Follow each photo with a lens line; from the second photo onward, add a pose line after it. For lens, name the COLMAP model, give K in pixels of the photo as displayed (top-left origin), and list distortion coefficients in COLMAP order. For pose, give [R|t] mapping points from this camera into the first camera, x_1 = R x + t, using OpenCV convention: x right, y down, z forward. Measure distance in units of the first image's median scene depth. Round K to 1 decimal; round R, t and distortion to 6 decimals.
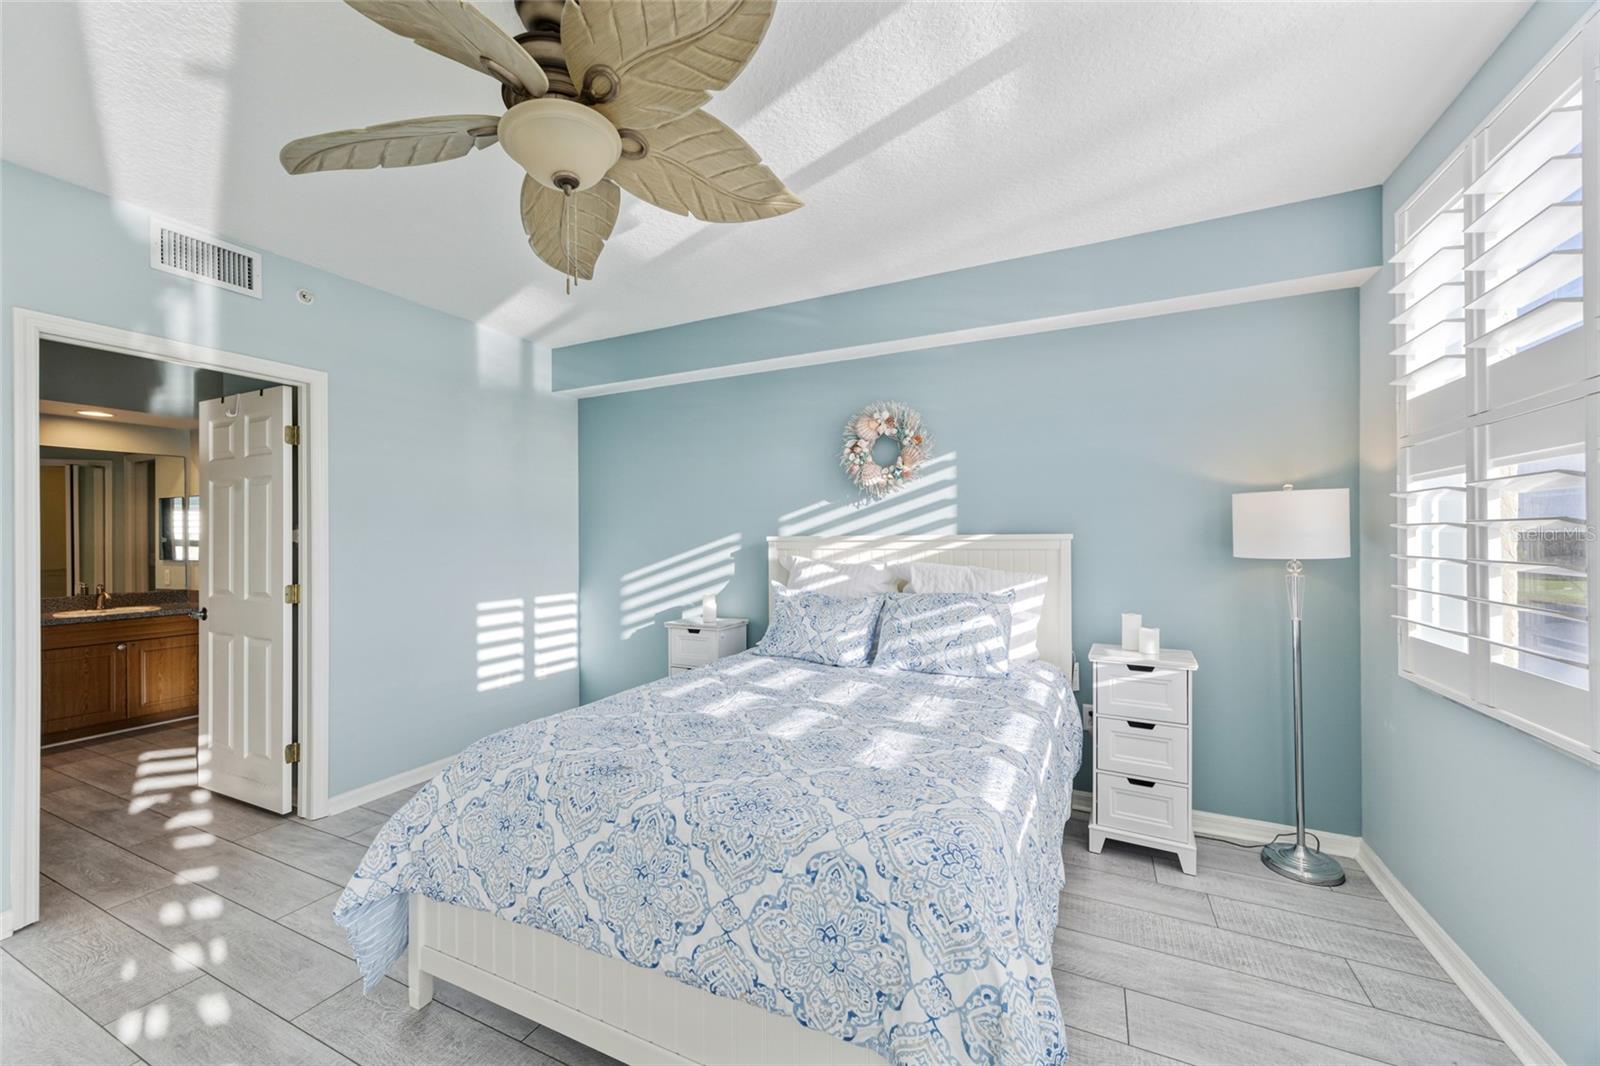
lens RADIAL K [[615.4, 0, 803.2], [0, 615.4, 530.4], [0, 0, 1]] dist [0.000397, 0.000927]
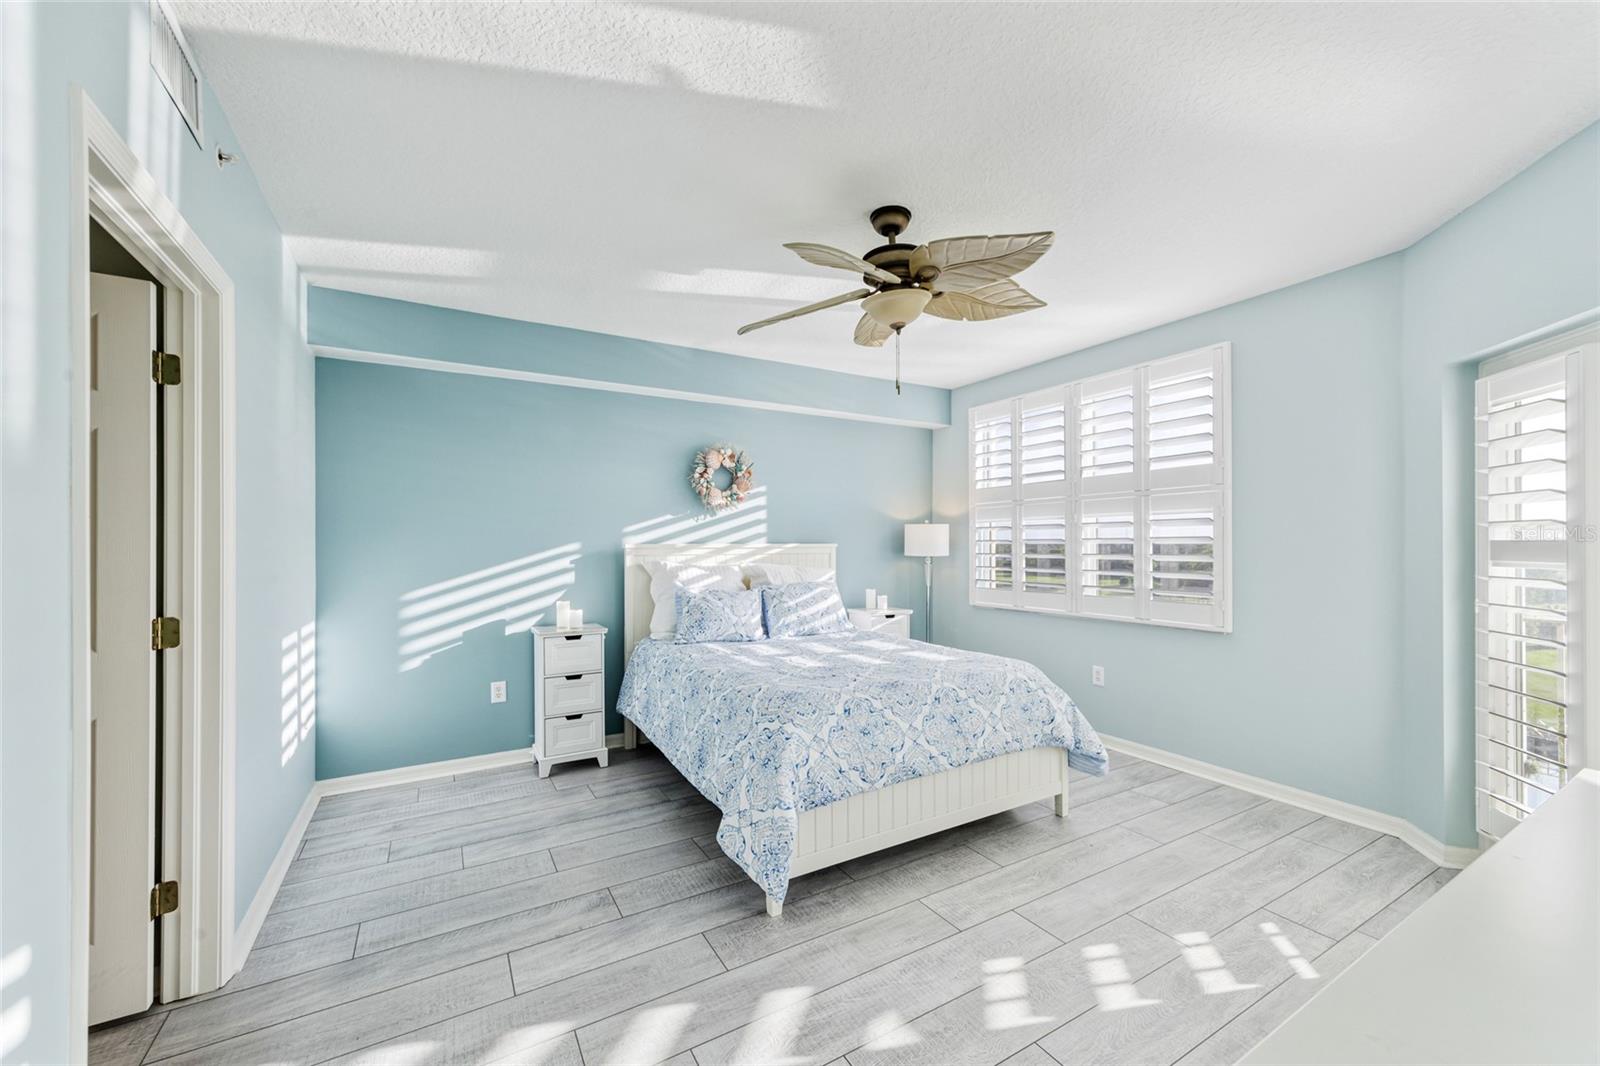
lens RADIAL K [[615.4, 0, 812.4], [0, 615.4, 544.3], [0, 0, 1]] dist [0.000397, 0.000927]
pose [[0.558582, 0.006629, 0.829423, -0.850370], [-0.007848, 0.999966, -0.002707, 0.010526], [-0.829412, -0.004997, 0.558615, 0.125445]]
